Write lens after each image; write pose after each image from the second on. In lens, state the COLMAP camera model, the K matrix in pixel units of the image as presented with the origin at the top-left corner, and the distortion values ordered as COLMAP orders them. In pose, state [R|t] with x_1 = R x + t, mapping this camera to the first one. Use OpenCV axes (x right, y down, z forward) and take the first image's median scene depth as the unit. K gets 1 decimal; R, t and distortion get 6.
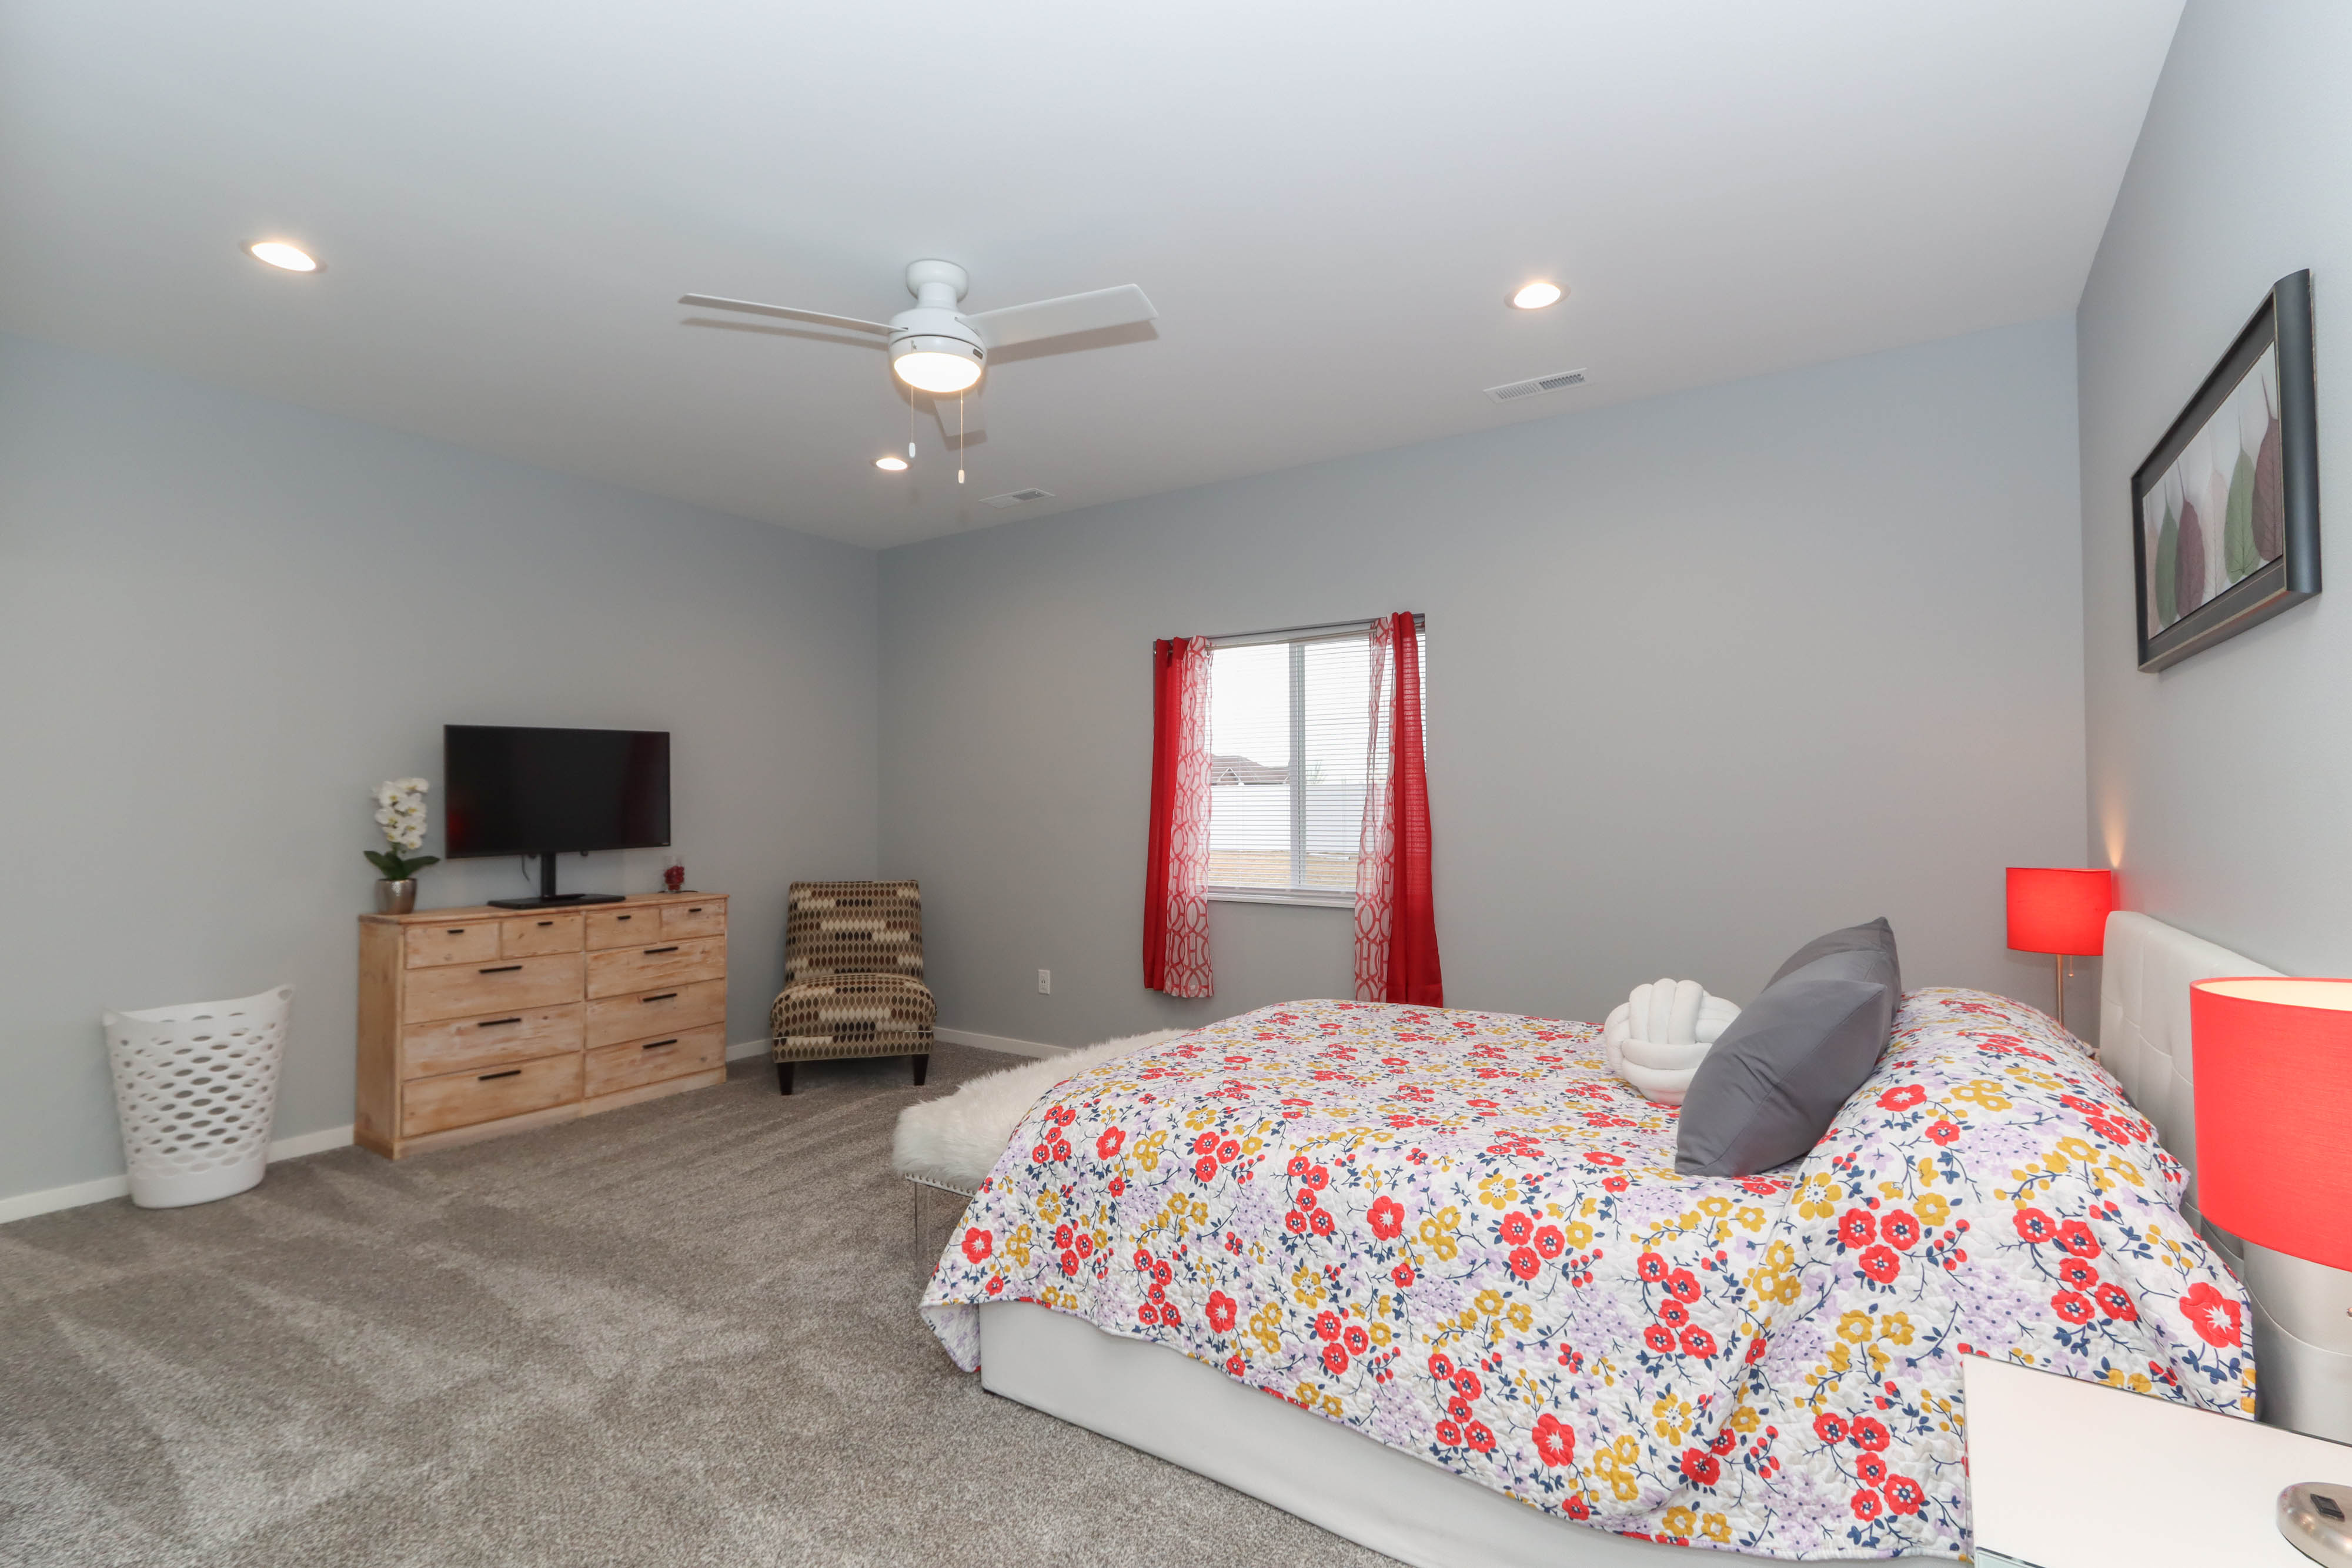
lens RADIAL K [[1107.5, 0, 1197.3], [0, 1107.5, 779.1], [0, 0, 1]] dist [0.006273, 0.002420]
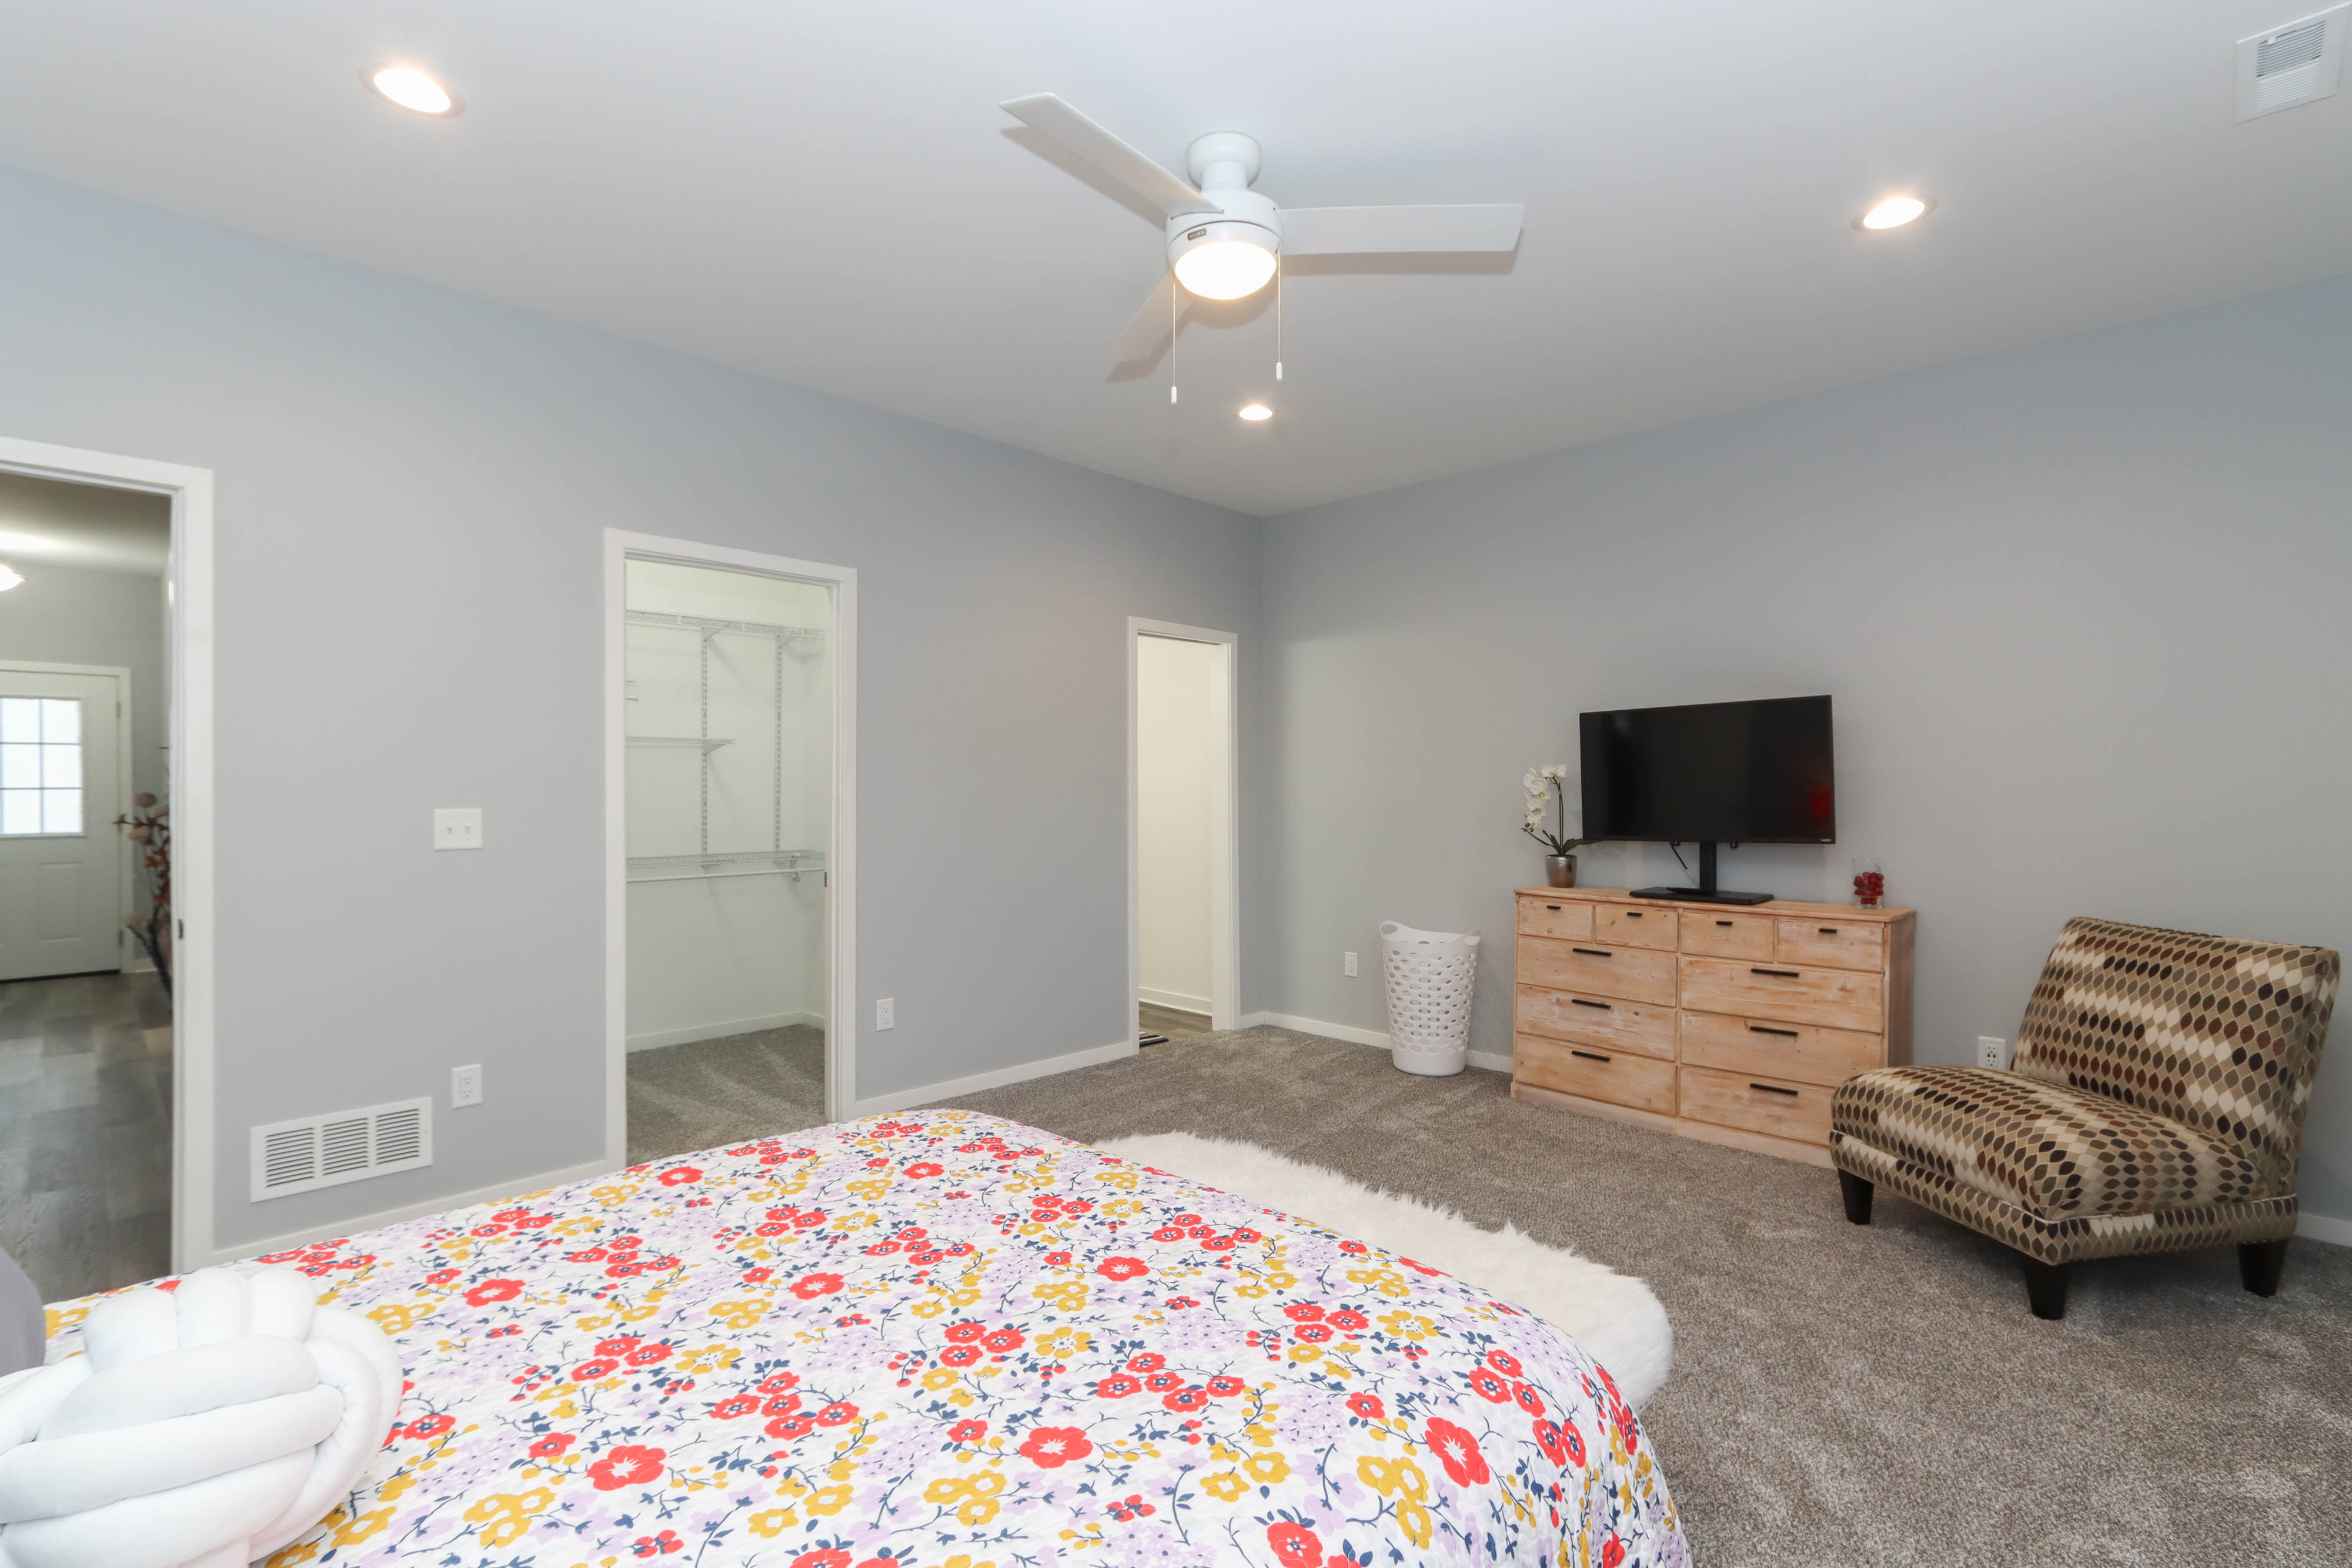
lens RADIAL K [[1107.5, 0, 1189.4], [0, 1107.5, 781.8], [0, 0, 1]] dist [0.006273, 0.002420]
pose [[-0.226290, 0.001414, -0.974059, 0.396885], [0.030396, 0.999522, -0.005611, 0.009720], [0.973586, -0.030877, -0.226225, 0.795039]]
